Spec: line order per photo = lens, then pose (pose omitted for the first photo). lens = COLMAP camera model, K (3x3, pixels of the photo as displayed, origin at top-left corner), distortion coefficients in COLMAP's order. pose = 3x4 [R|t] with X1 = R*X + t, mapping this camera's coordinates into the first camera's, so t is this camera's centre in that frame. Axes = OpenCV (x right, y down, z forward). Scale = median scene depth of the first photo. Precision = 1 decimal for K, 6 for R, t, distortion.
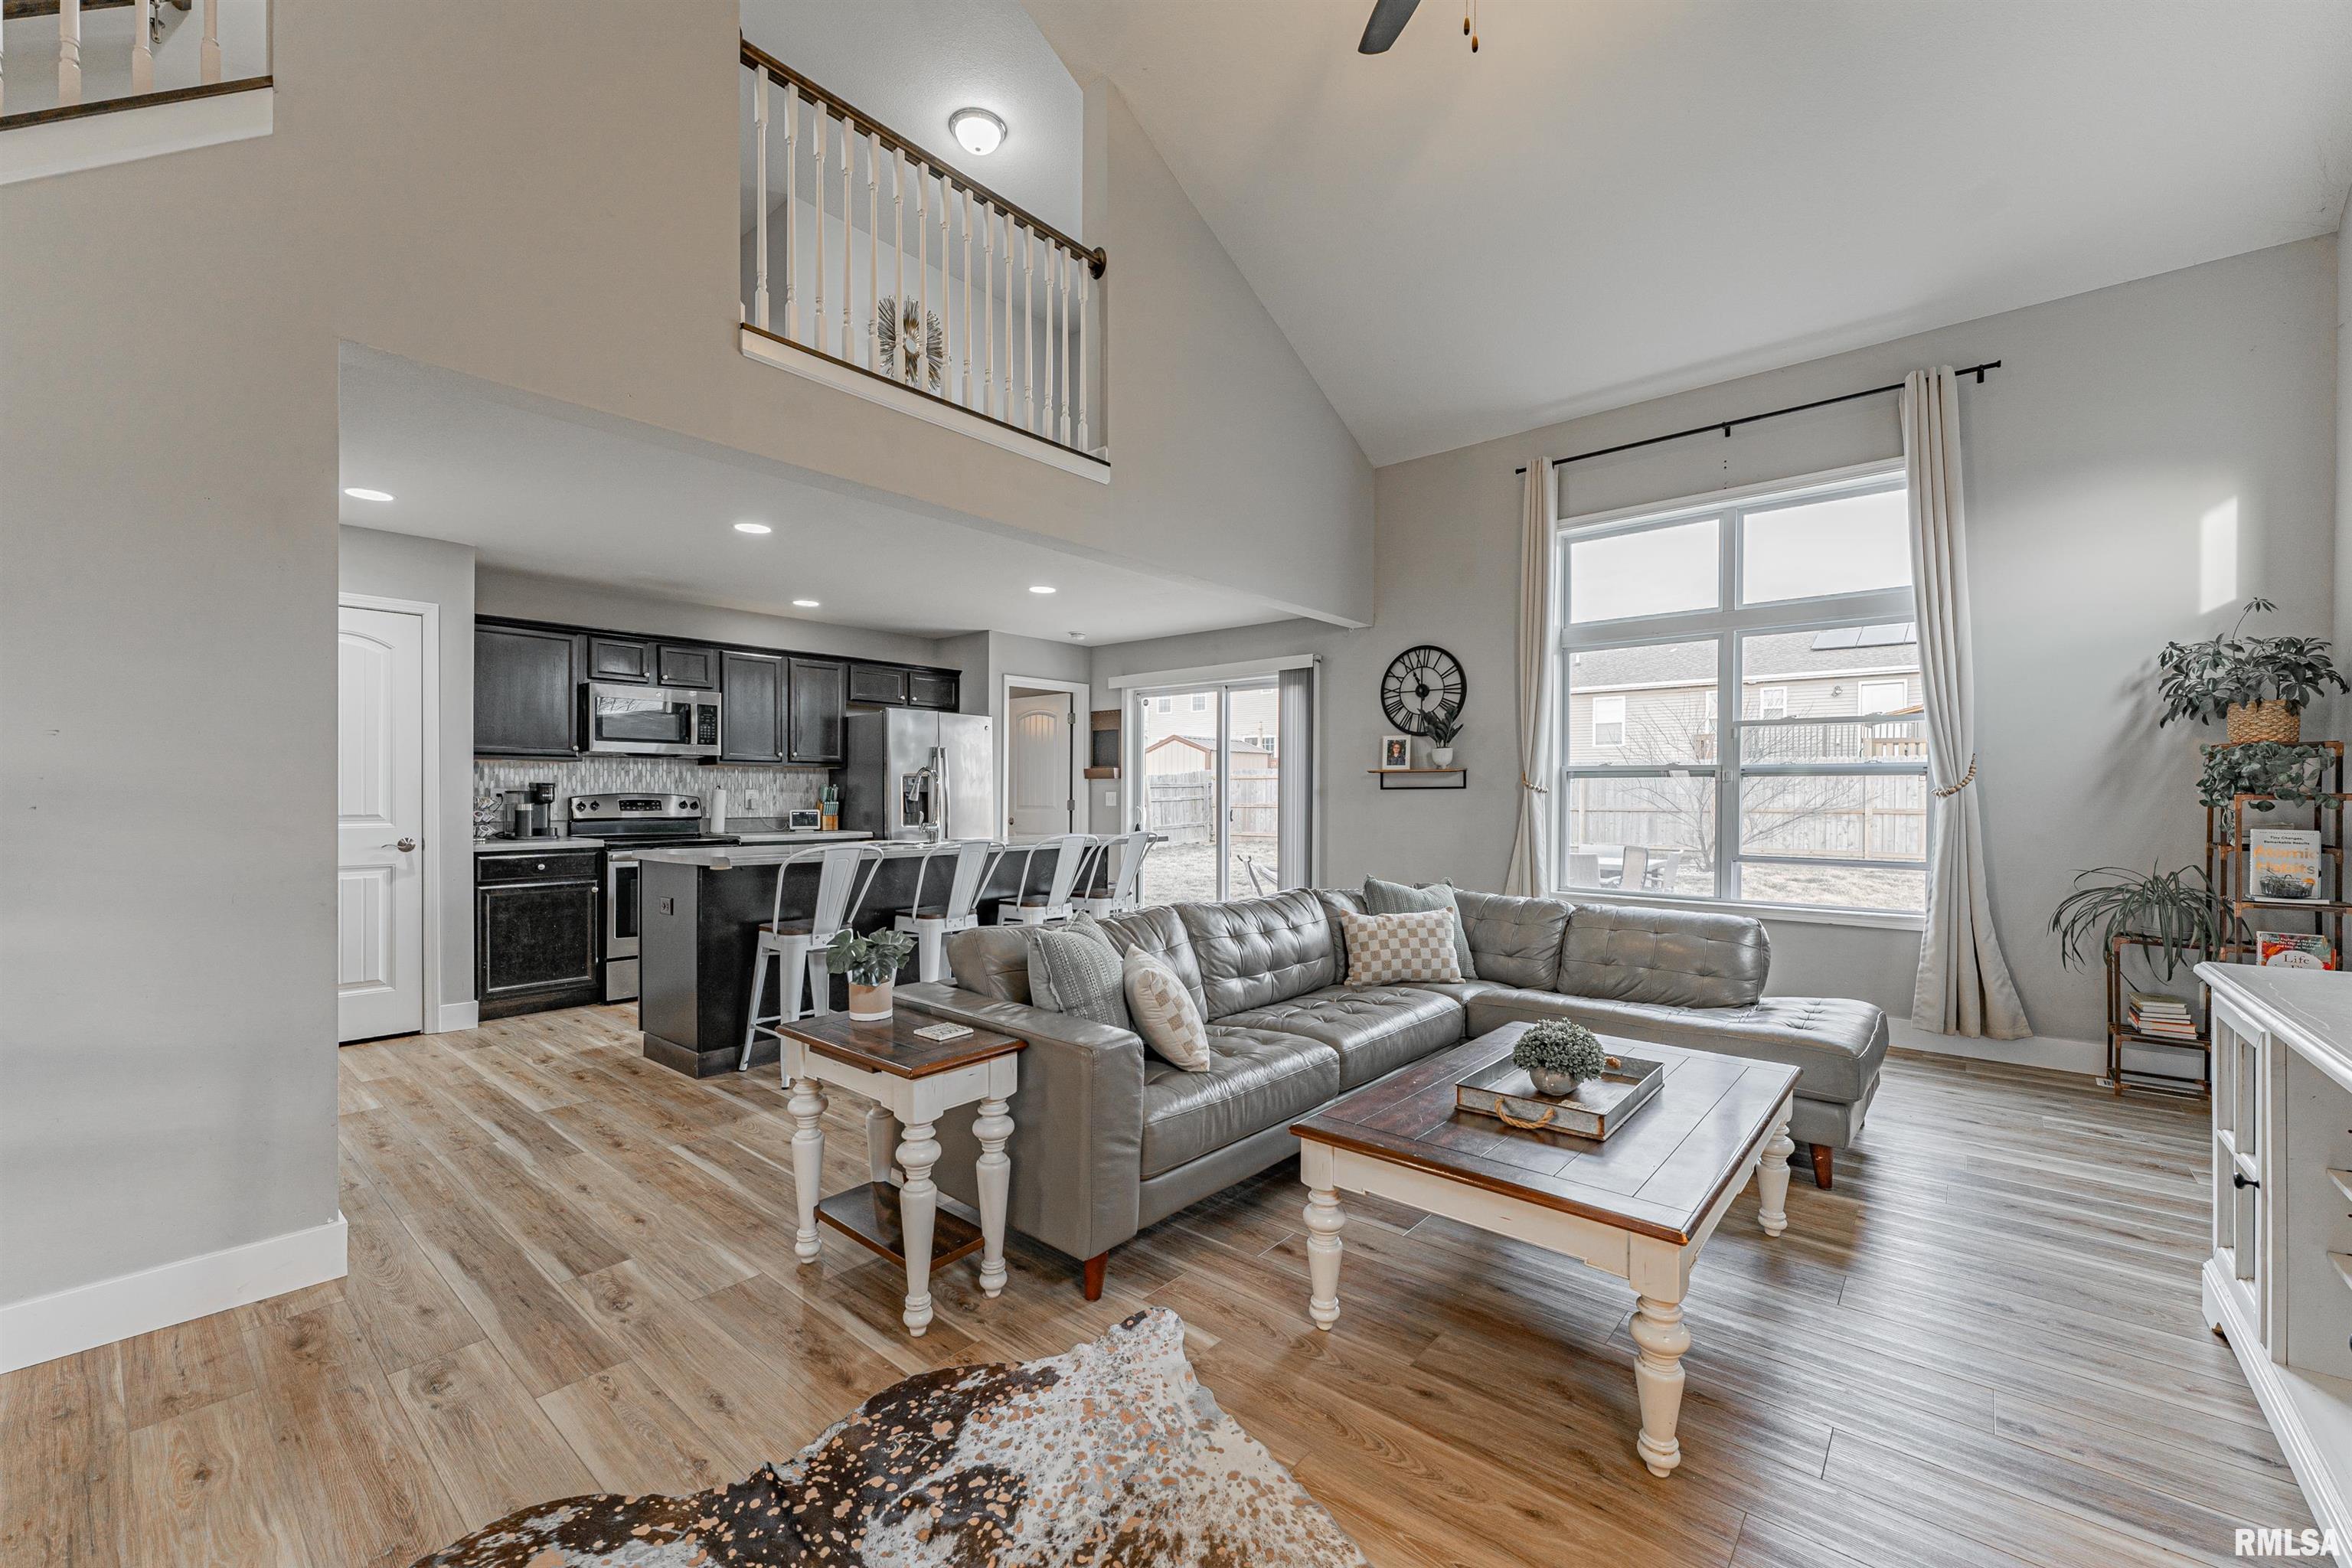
lens RADIAL K [[939.6, 0, 1139.6], [0, 939.6, 799.5], [0, 0, 1]] dist [0.000503, 0.000195]
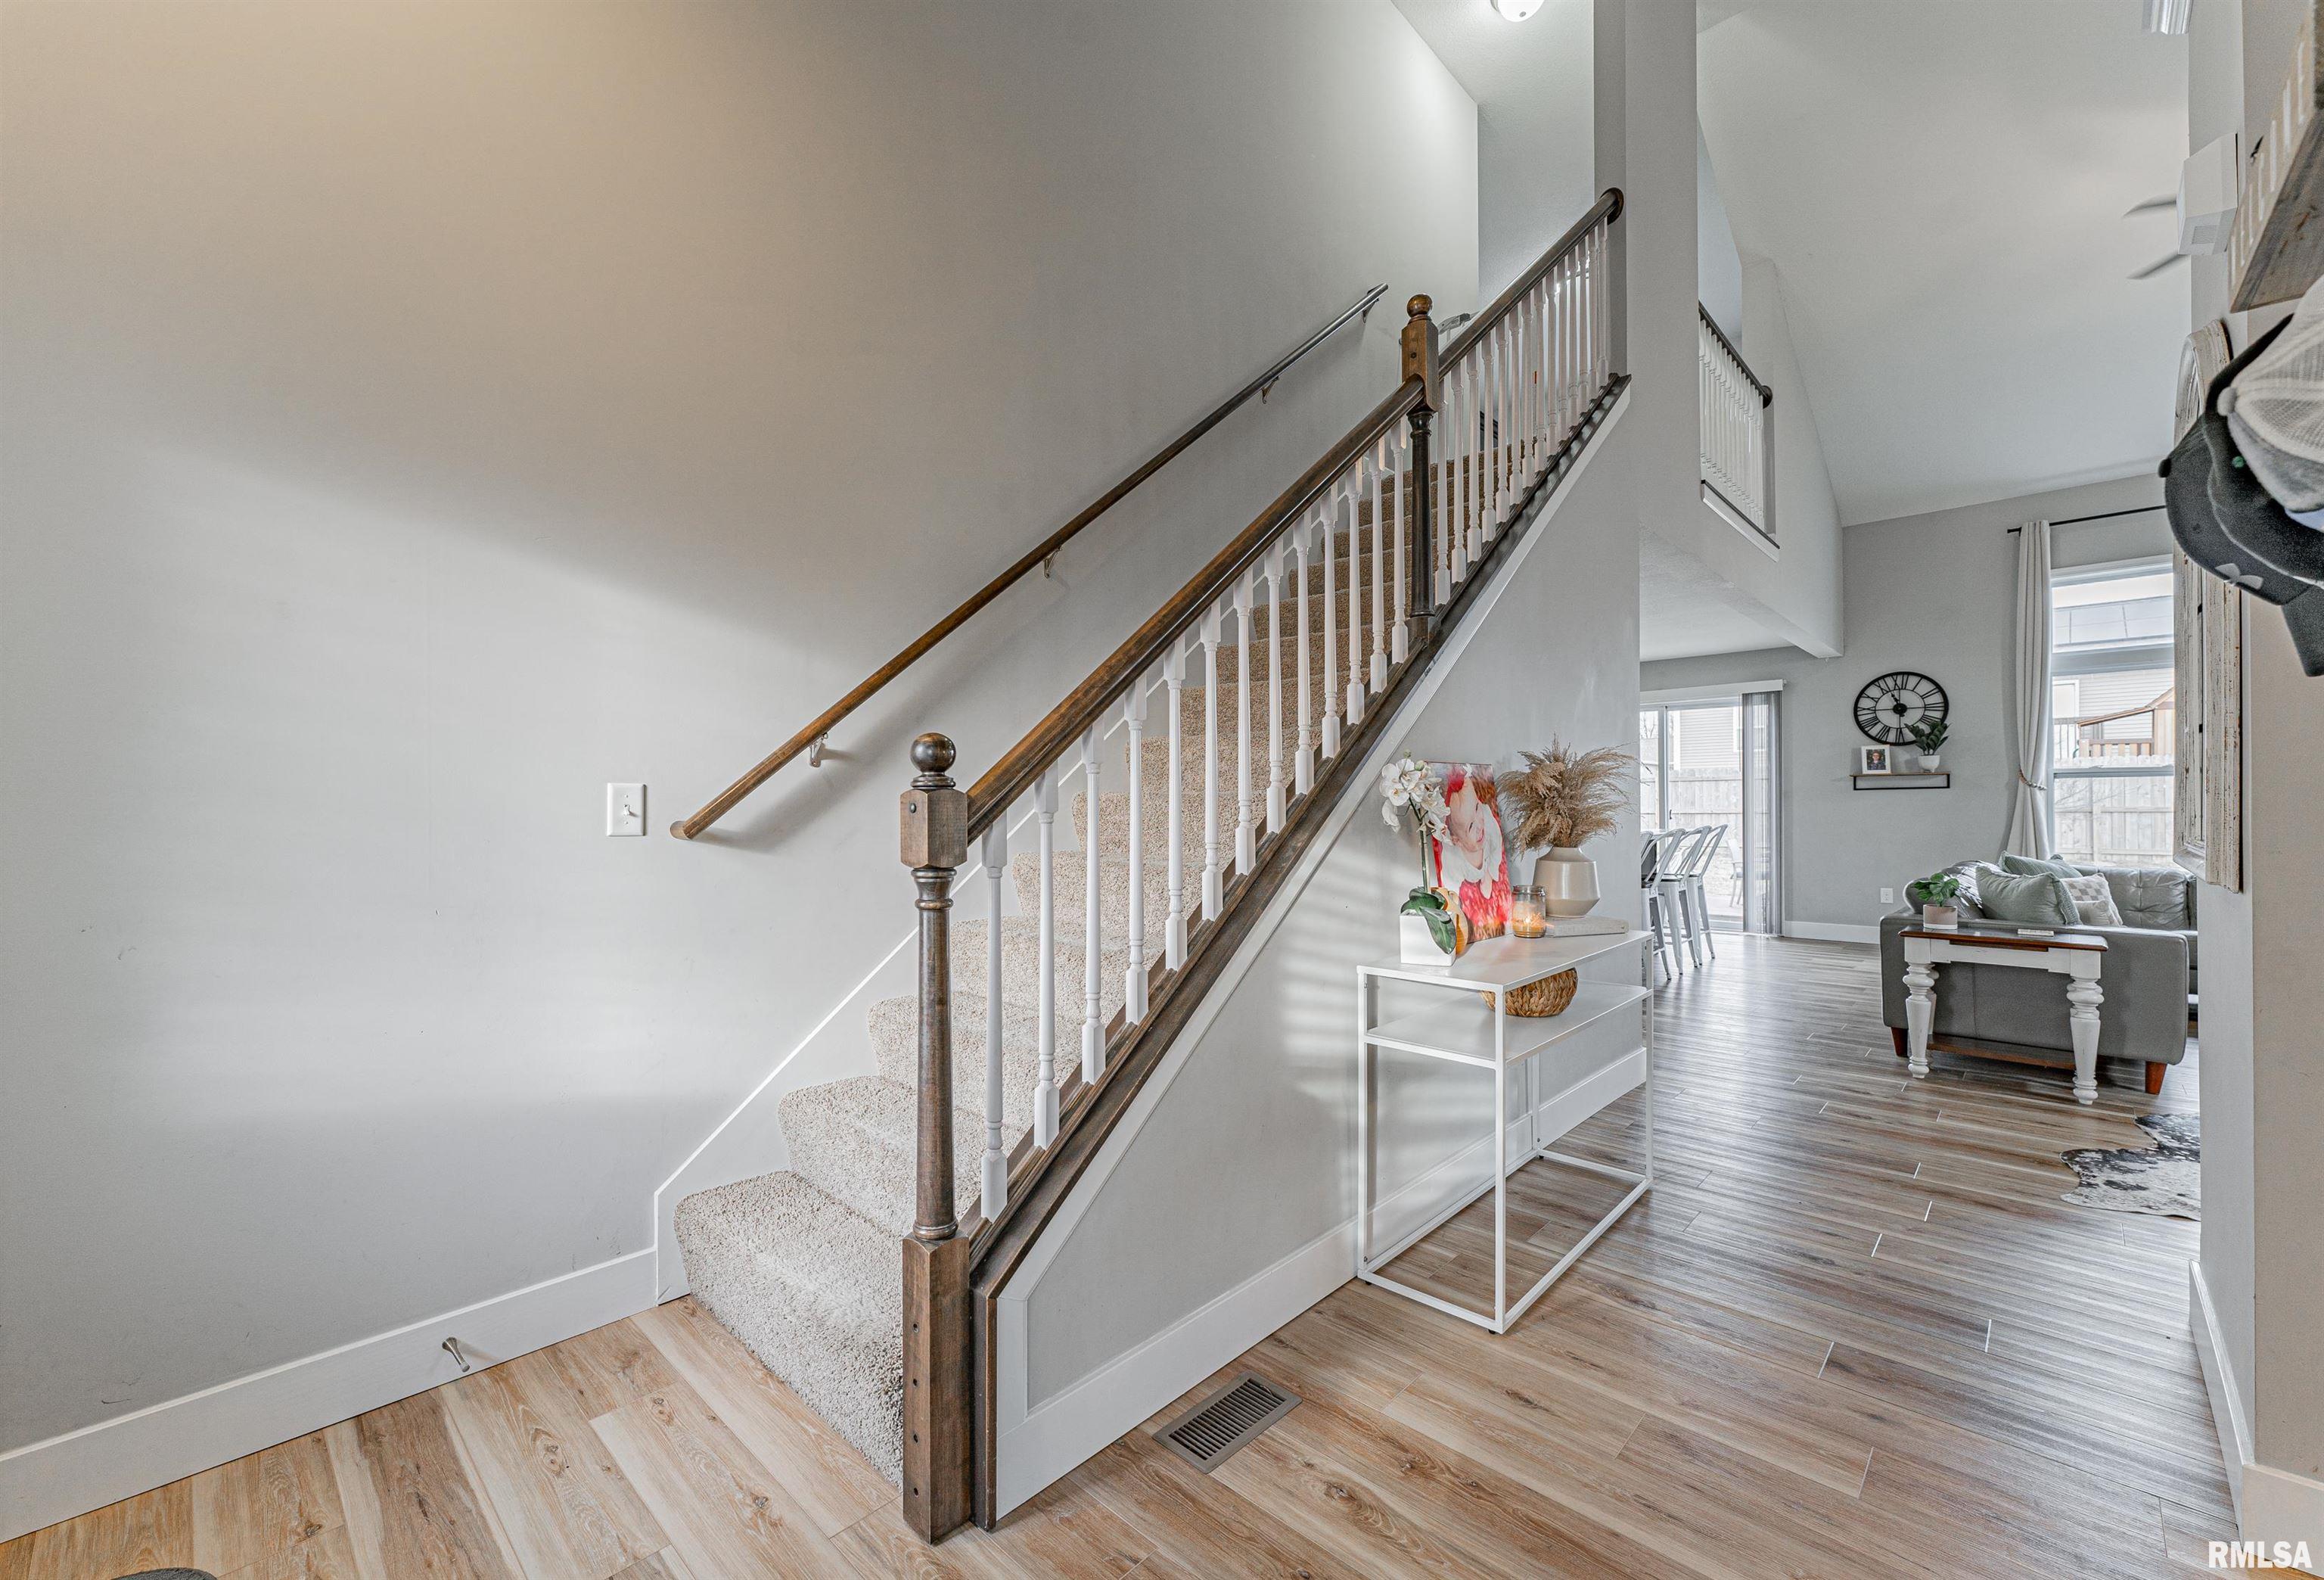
lens RADIAL K [[937.0, 0, 1200.4], [0, 937.0, 797.0], [0, 0, 1]] dist [0.023571, -0.000693]
pose [[0.999647, -0.010653, -0.024333, -0.640818], [0.010315, 0.999849, -0.013995, 0.007367], [0.024478, 0.013739, 0.999606, -0.278914]]
